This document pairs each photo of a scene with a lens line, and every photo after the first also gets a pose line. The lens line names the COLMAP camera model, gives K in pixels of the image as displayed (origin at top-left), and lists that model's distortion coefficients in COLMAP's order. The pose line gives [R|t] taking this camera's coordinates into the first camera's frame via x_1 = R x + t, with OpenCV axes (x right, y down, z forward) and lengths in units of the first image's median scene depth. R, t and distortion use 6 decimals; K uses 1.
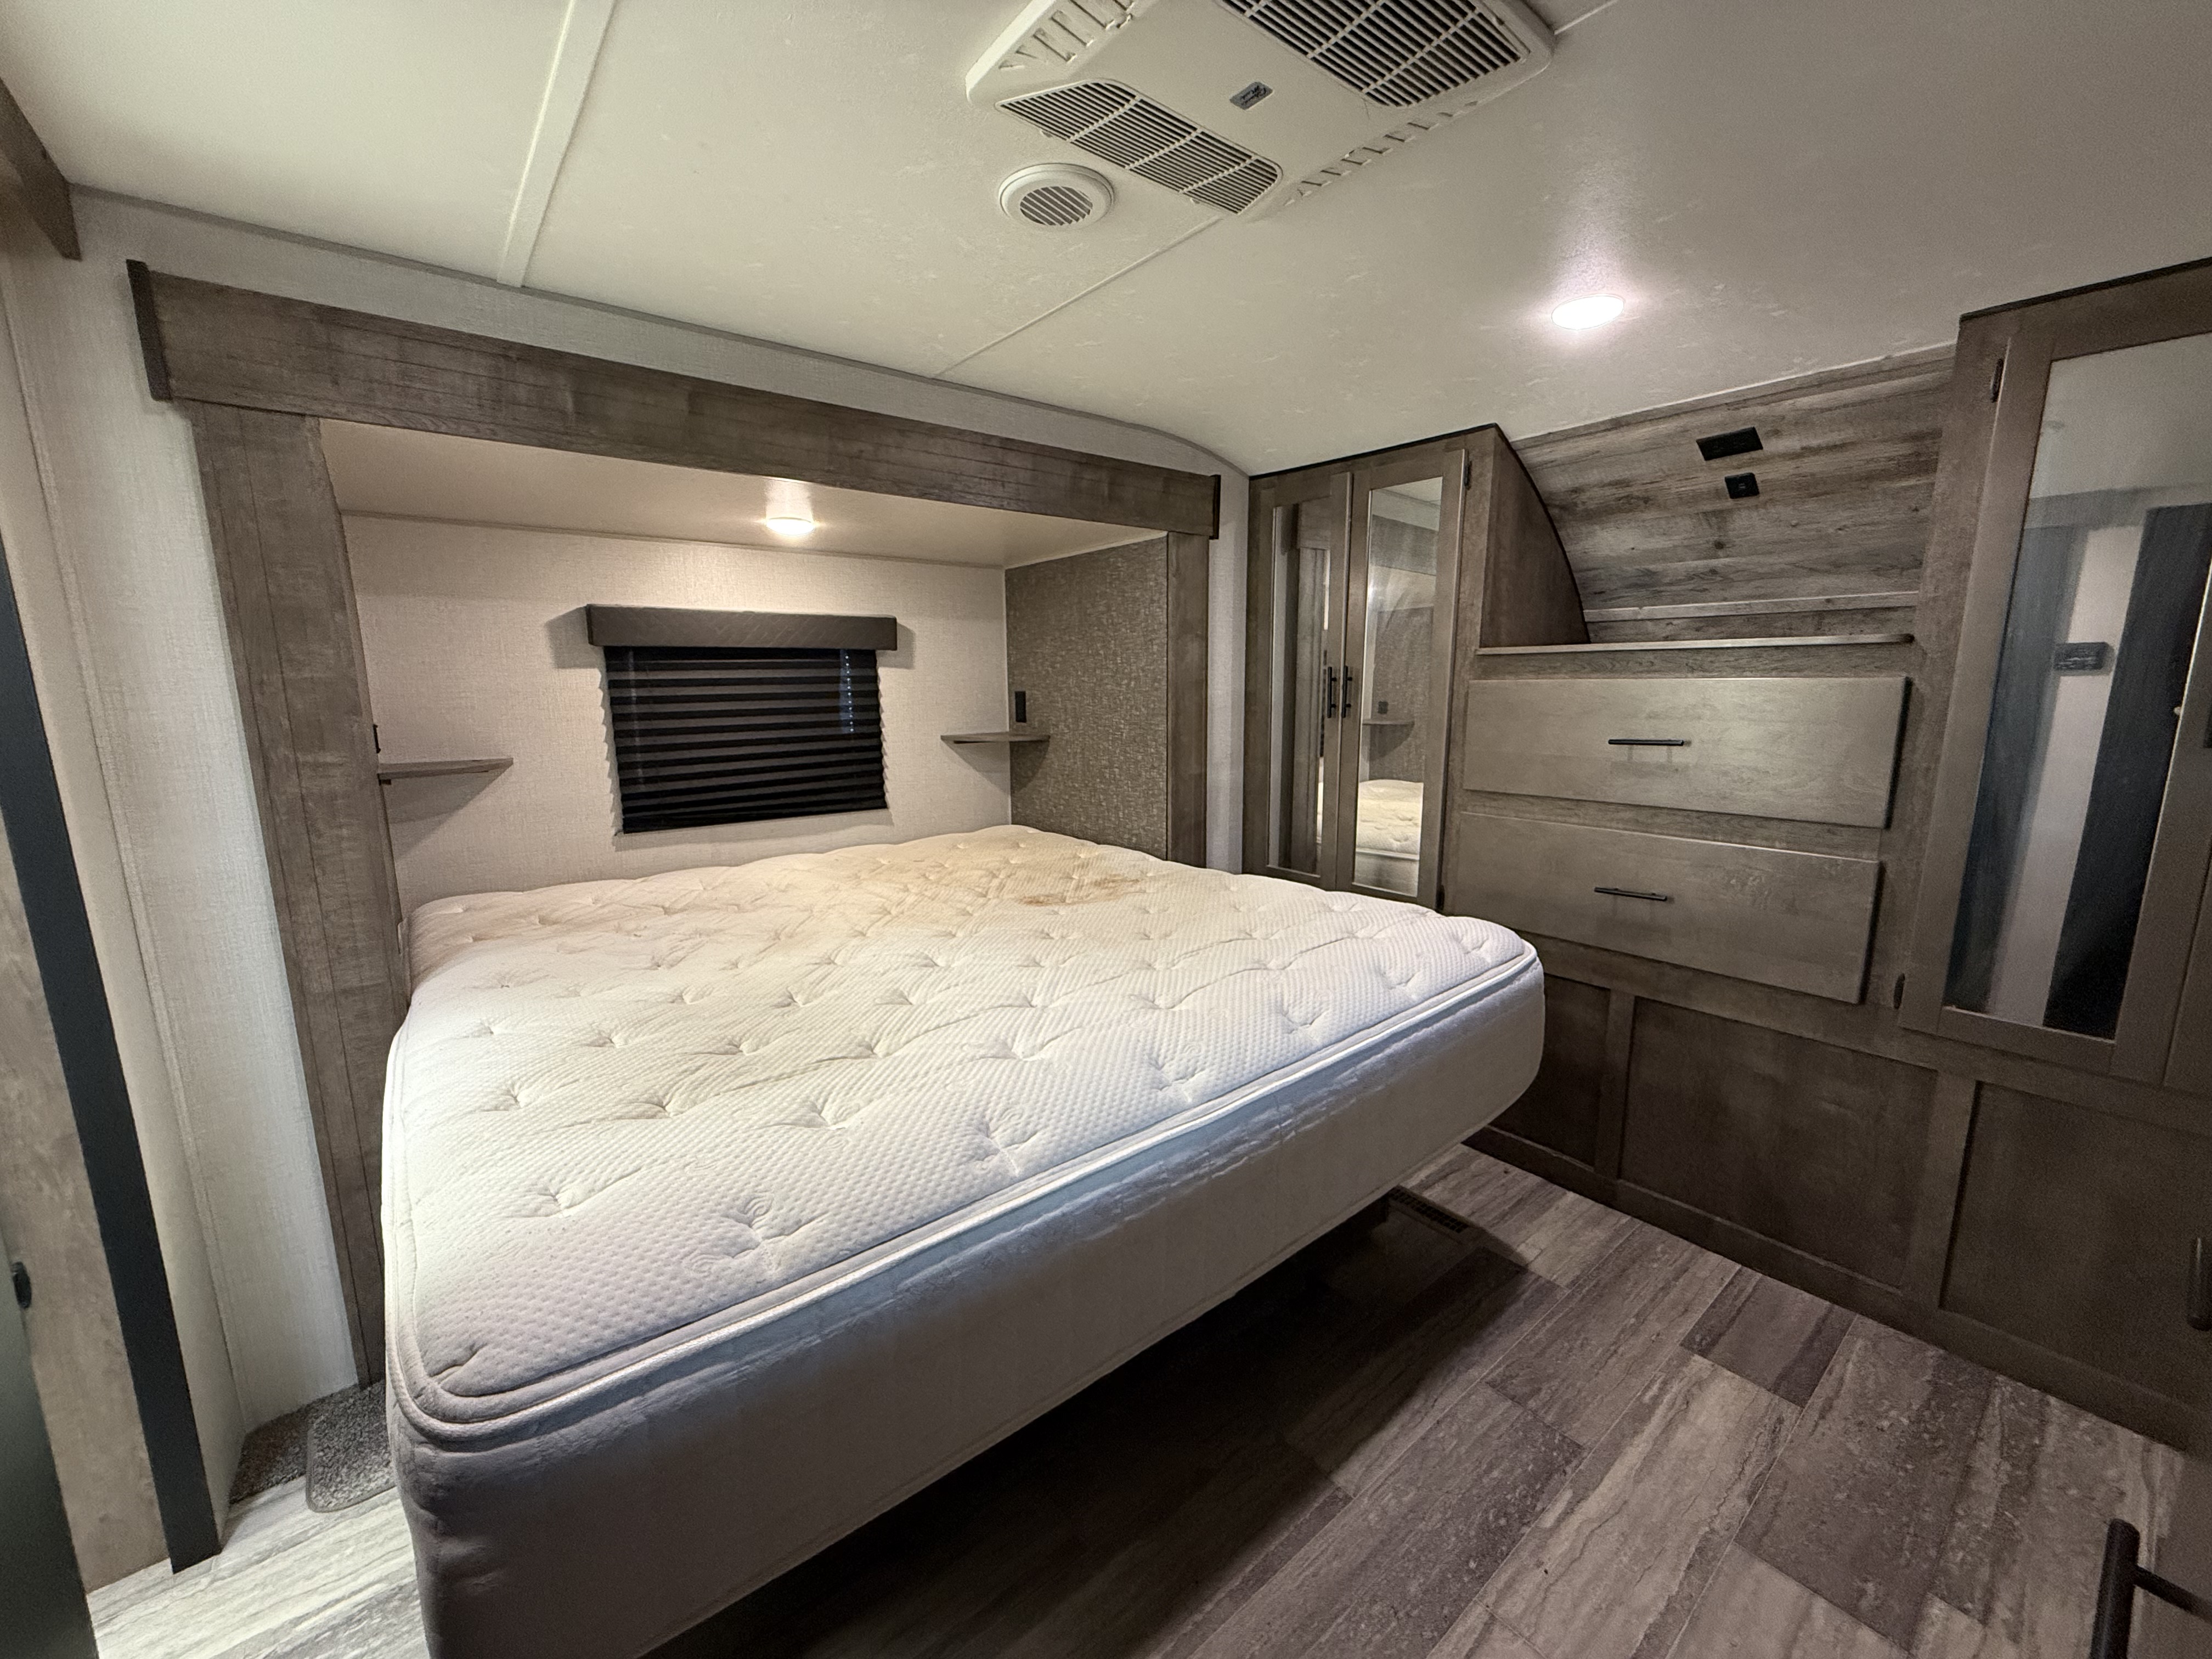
lens RADIAL K [[880.6, 0, 1084.6], [0, 880.6, 844.2], [0, 0, 1]] dist [0.000686, -0.000147]
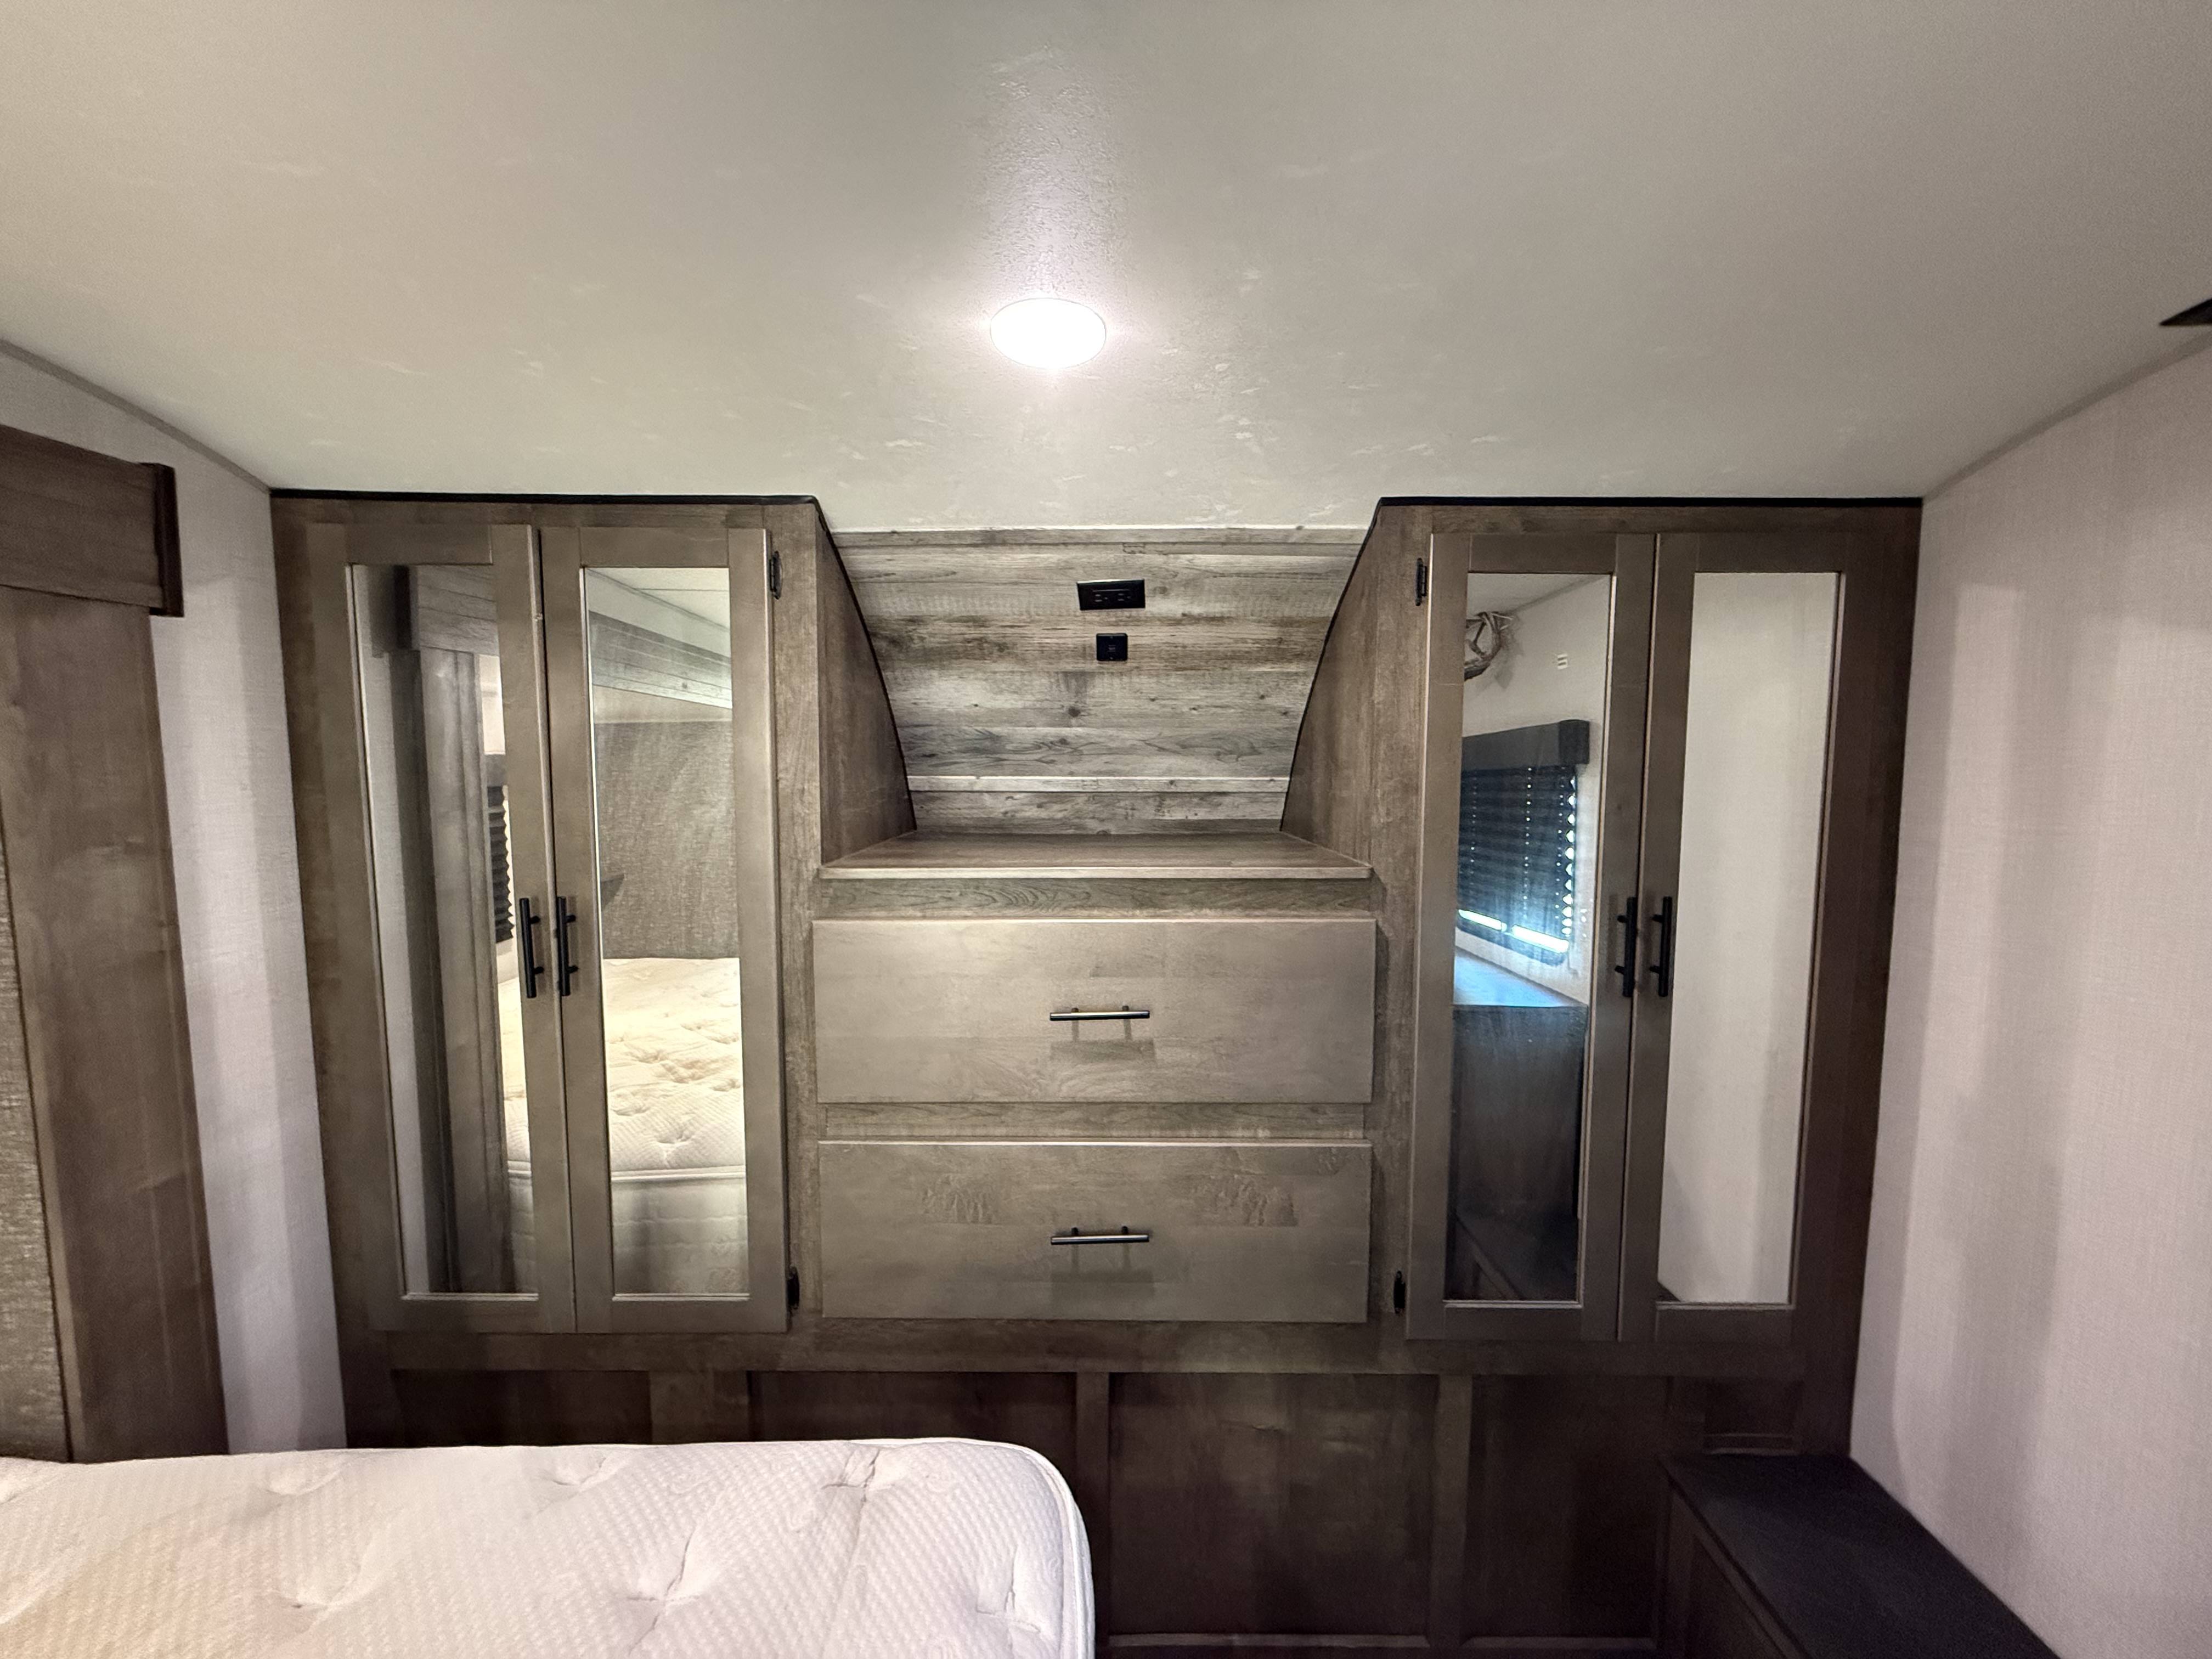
lens RADIAL K [[880.6, 0, 1092.0], [0, 880.6, 815.2], [0, 0, 1]] dist [0.000686, -0.000147]
pose [[0.624214, -0.051956, 0.779524, 0.108712], [0.138186, 0.989397, -0.044710, -0.209689], [-0.768935, 0.135628, 0.624775, 0.504998]]
